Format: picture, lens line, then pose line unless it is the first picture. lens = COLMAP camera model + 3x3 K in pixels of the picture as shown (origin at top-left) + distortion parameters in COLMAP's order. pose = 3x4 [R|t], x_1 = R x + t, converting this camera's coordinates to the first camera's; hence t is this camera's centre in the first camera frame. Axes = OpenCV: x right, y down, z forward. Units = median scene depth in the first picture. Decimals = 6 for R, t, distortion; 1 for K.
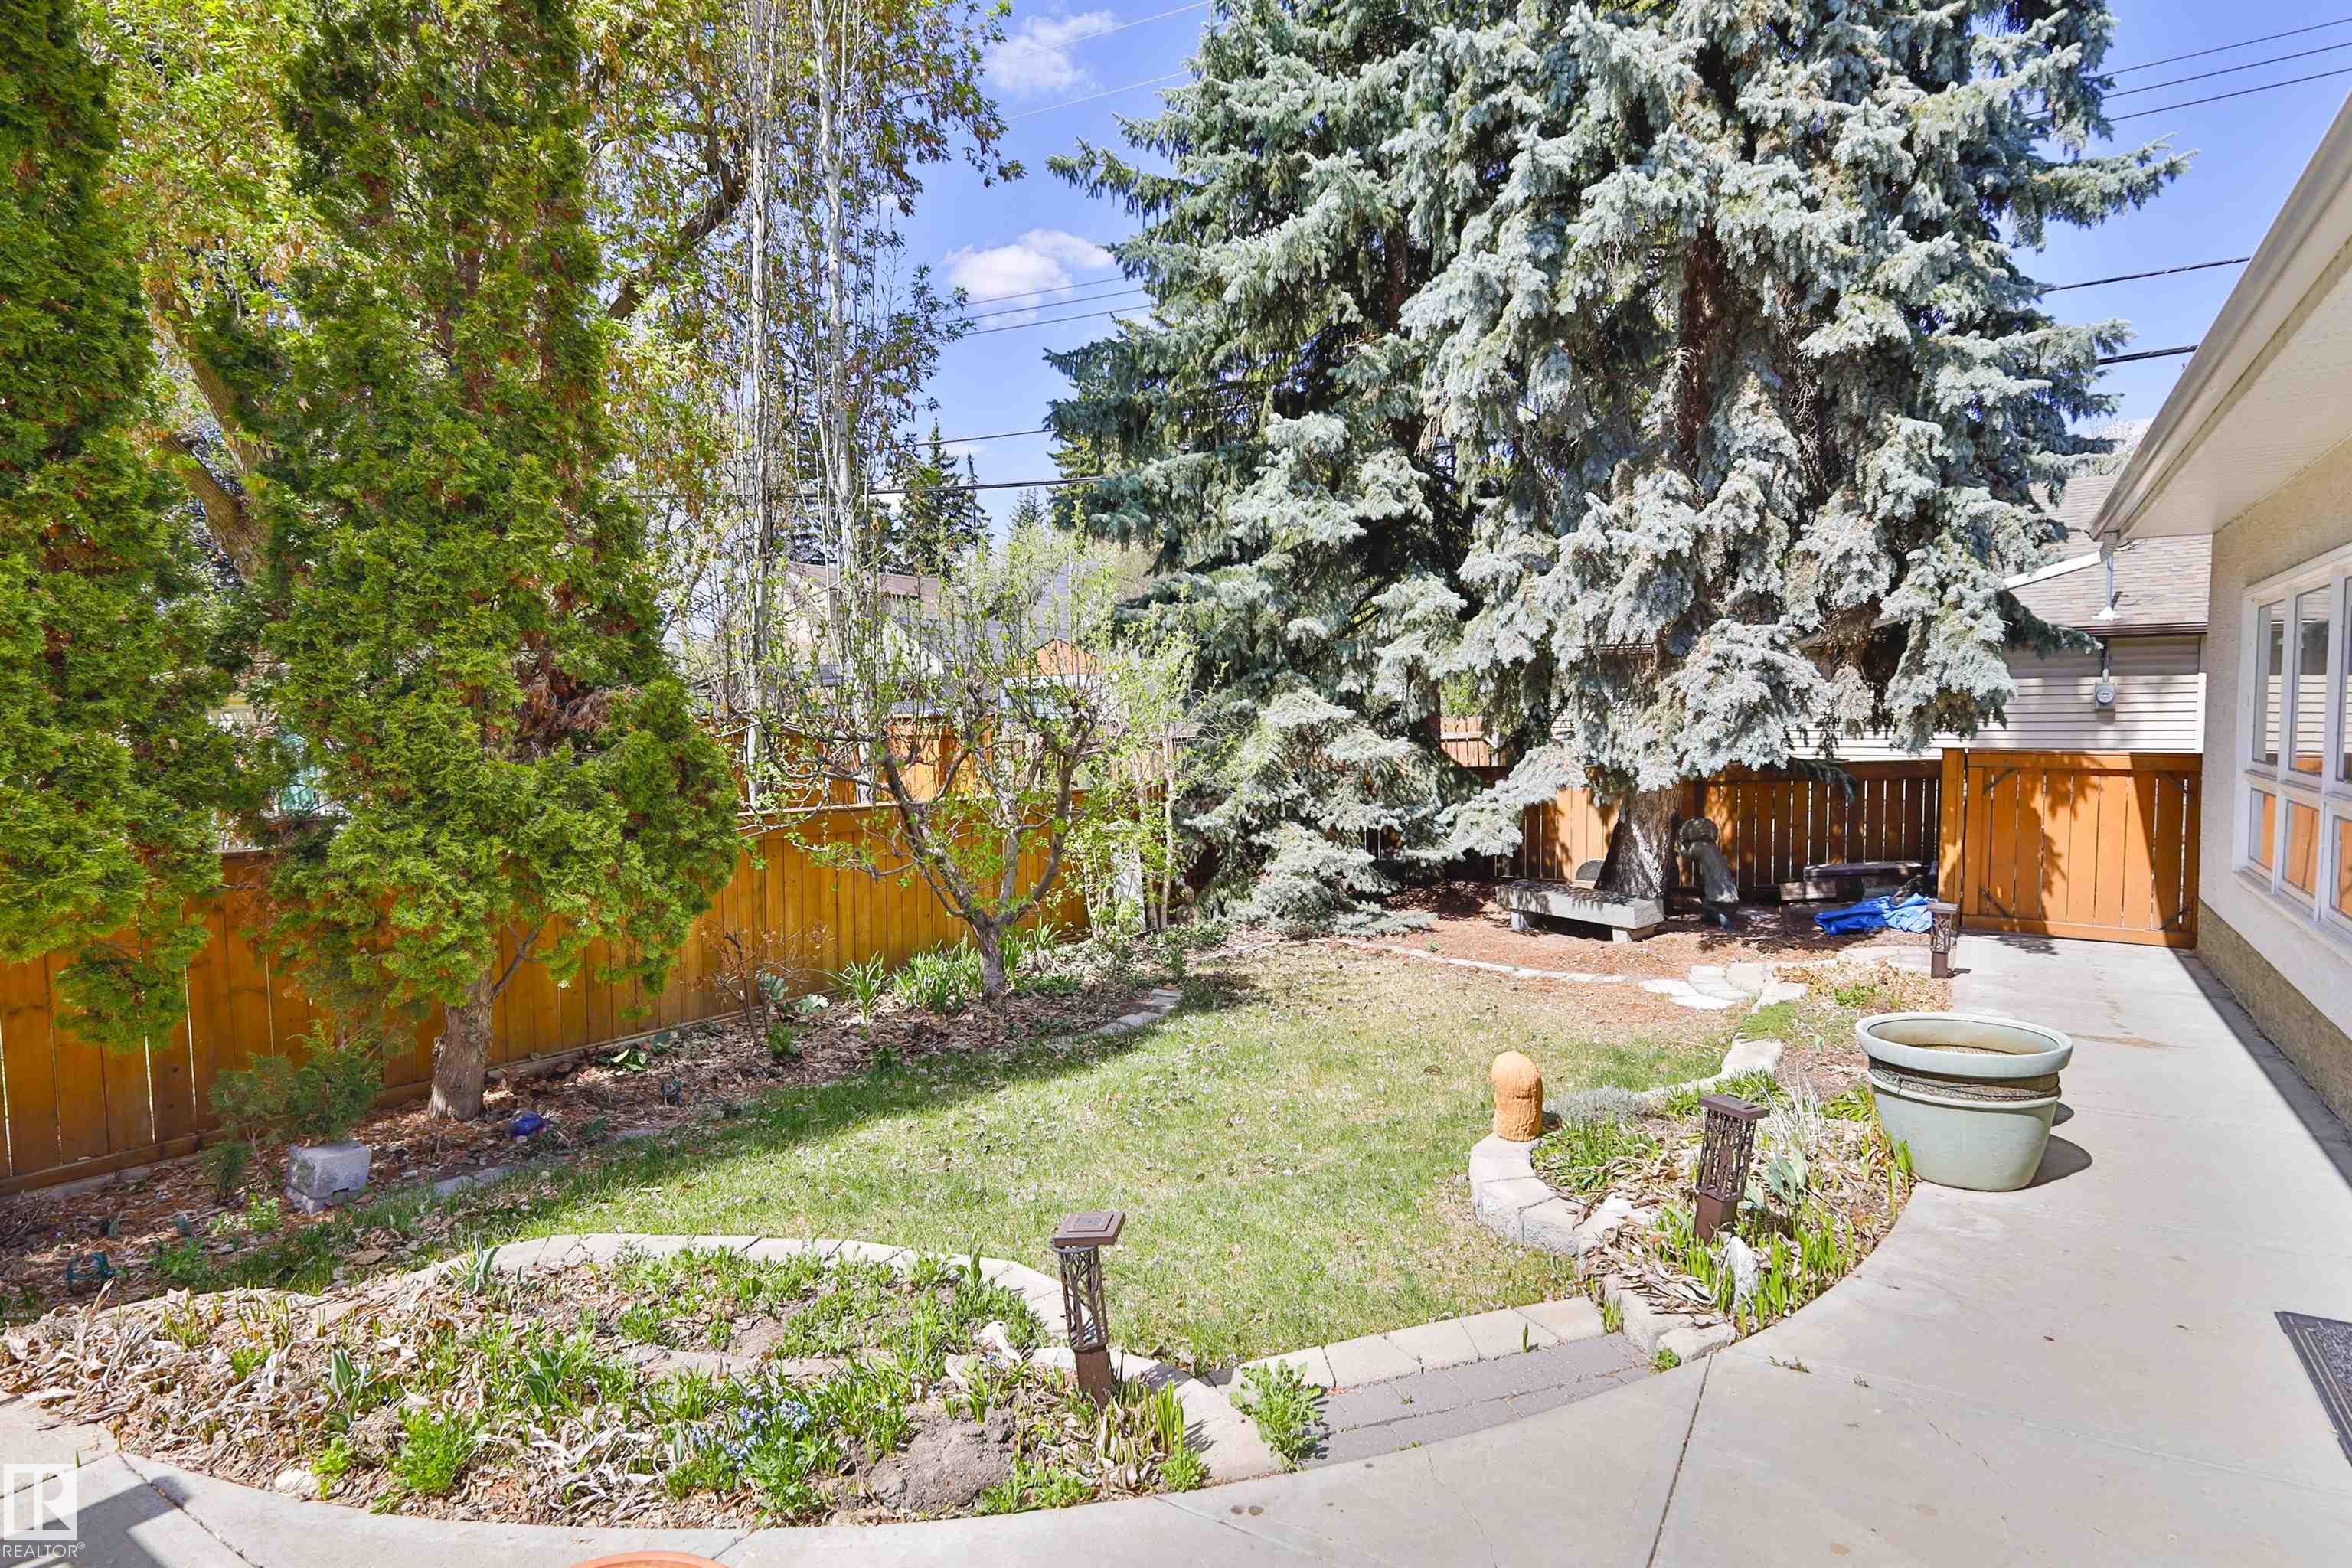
lens RADIAL K [[1227.4, 0, 1174.5], [0, 1227.4, 788.1], [0, 0, 1]] dist [0.006403, 0.000369]
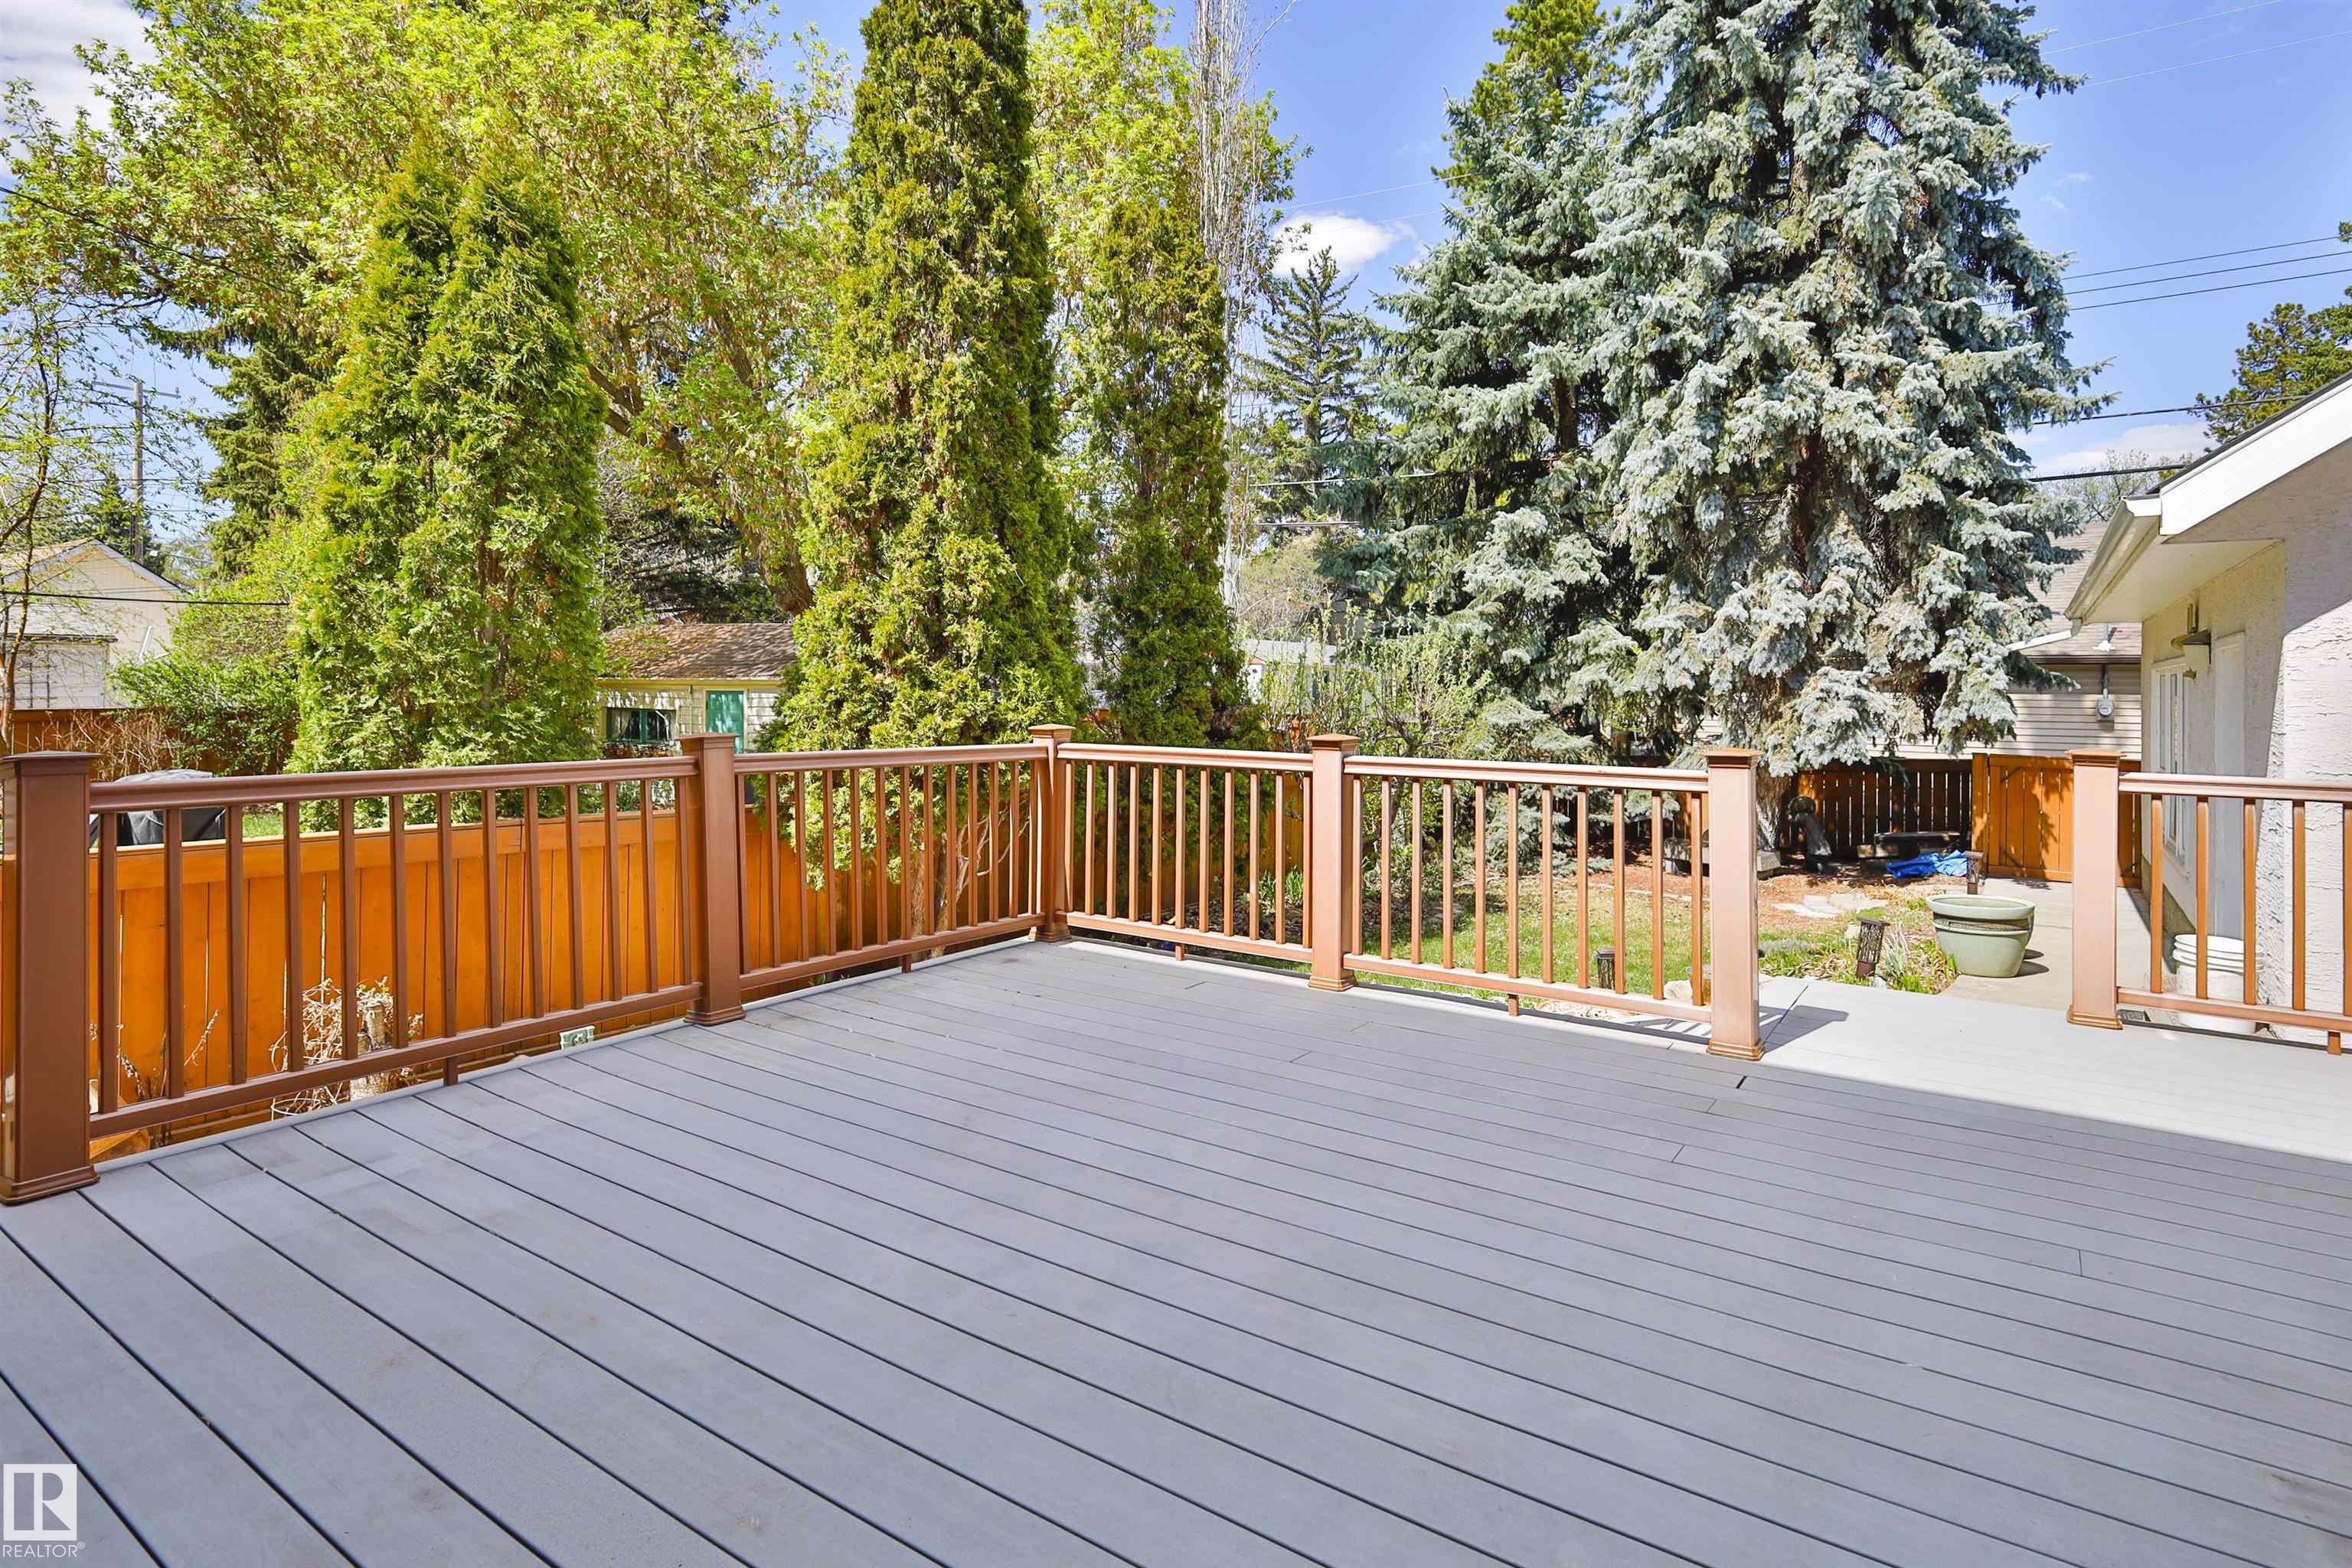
lens RADIAL K [[1227.4, 0, 1165.7], [0, 1227.4, 675.5], [0, 0, 1]] dist [0.006403, 0.000369]
pose [[0.999392, 0.021140, -0.027733, -0.333720], [-0.023025, 0.997316, -0.069507, 0.000487], [0.026189, 0.070103, 0.997196, -0.553122]]
